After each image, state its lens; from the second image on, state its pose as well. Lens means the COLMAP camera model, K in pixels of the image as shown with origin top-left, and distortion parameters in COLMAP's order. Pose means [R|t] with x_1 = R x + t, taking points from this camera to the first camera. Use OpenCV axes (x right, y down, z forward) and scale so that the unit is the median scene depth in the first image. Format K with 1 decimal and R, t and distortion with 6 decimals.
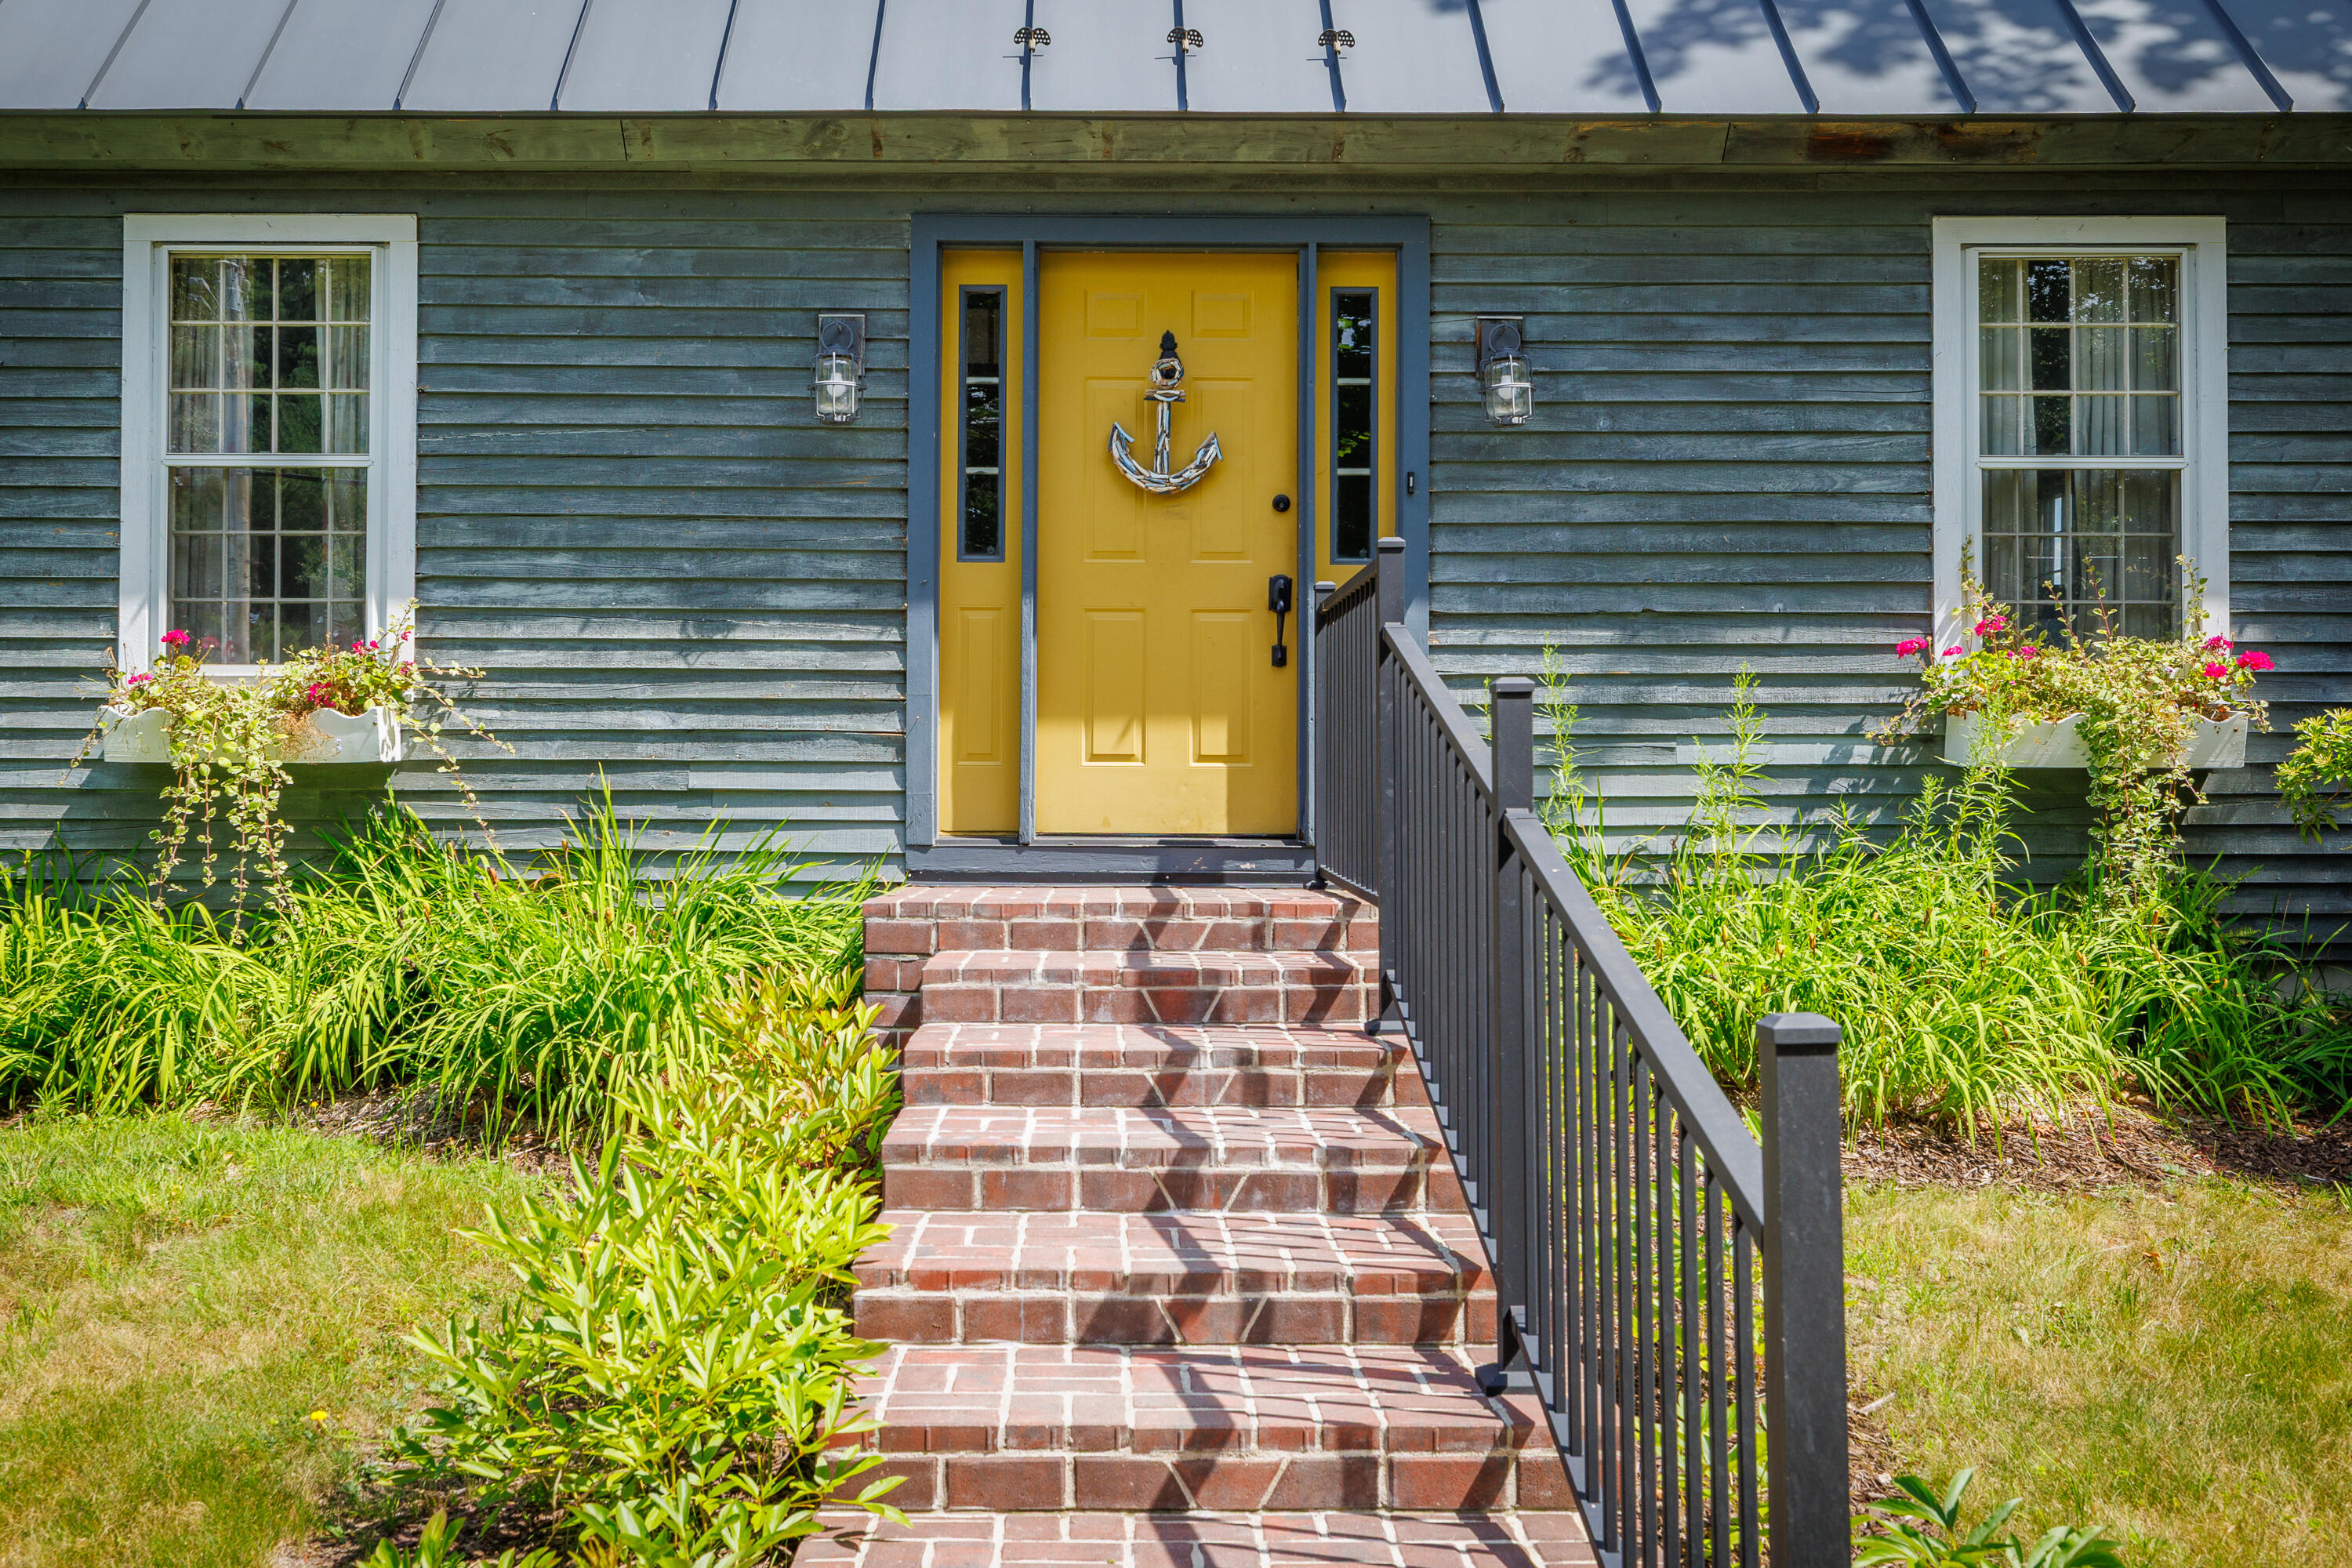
lens RADIAL K [[2086.6, 0, 1176.2], [0, 2086.6, 787.0], [0, 0, 1]] dist [-0.016738, -0.009228]
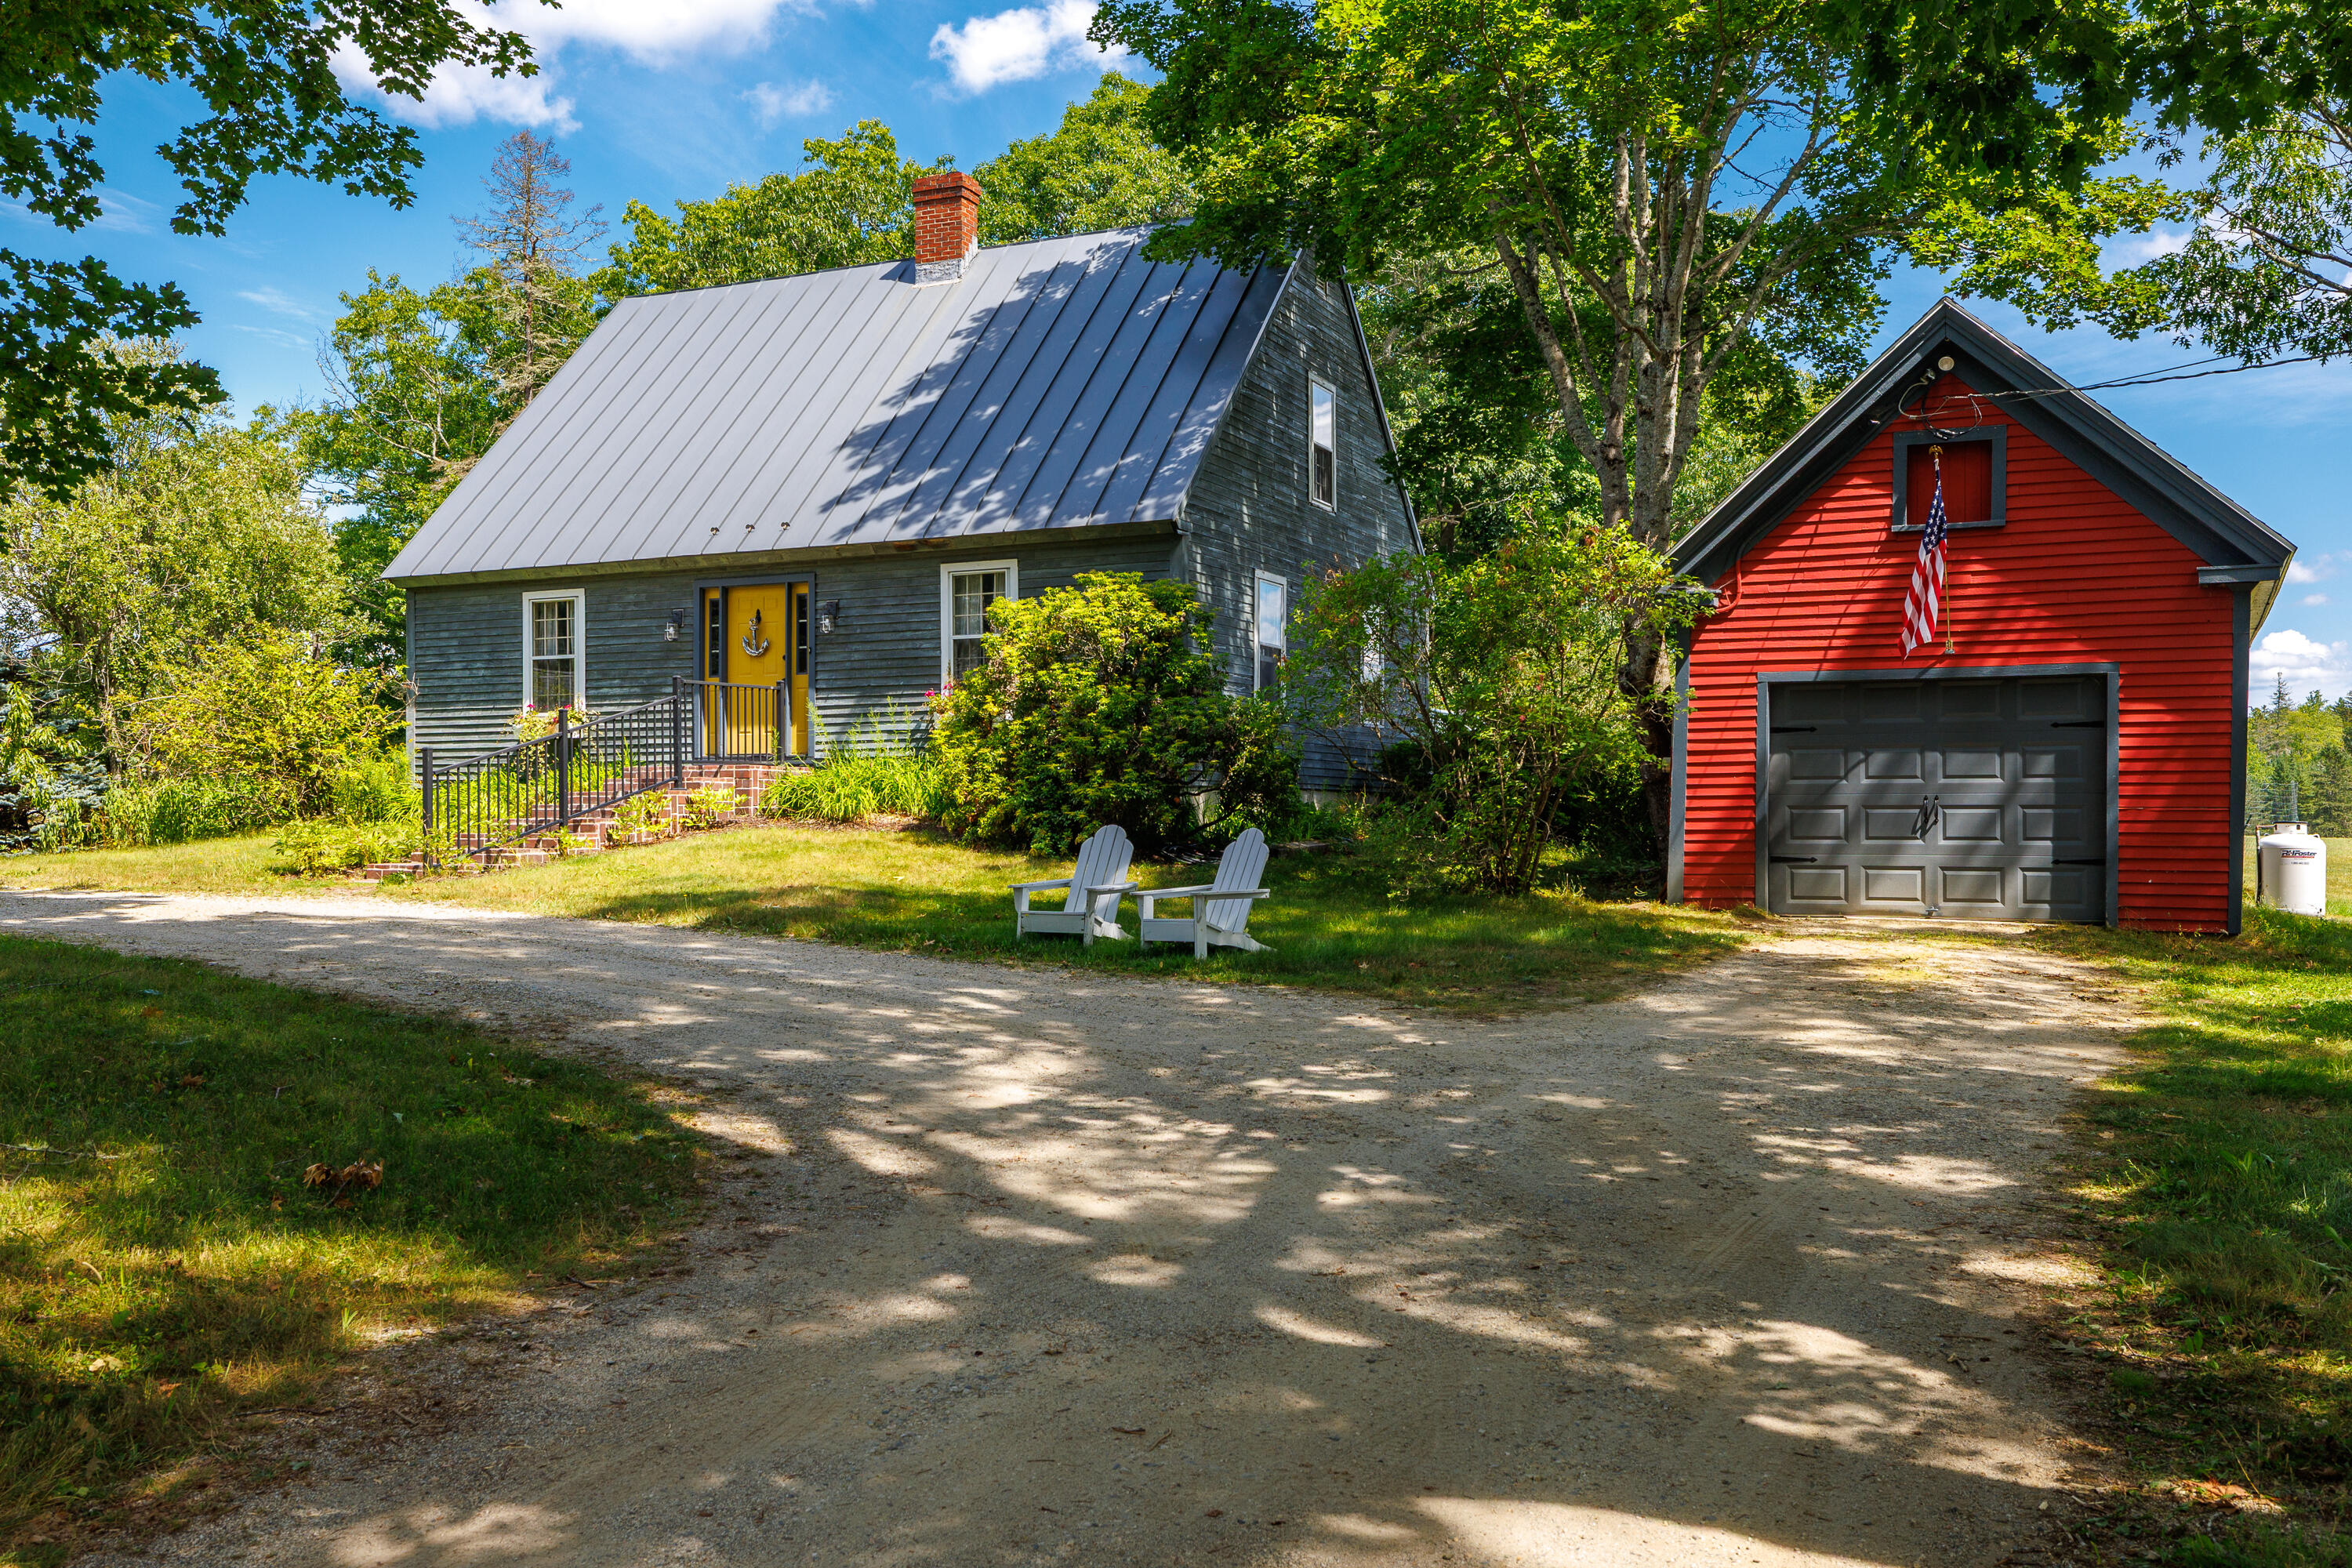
lens RADIAL K [[1902.8, 0, 1175.7], [0, 1902.8, 785.9], [0, 0, 1]] dist [-0.000520, 0.000293]
pose [[0.899789, -0.007350, -0.436264, 2.032853], [0.013978, 0.999830, 0.011985, 0.047983], [0.436102, -0.016882, 0.899739, -1.571736]]
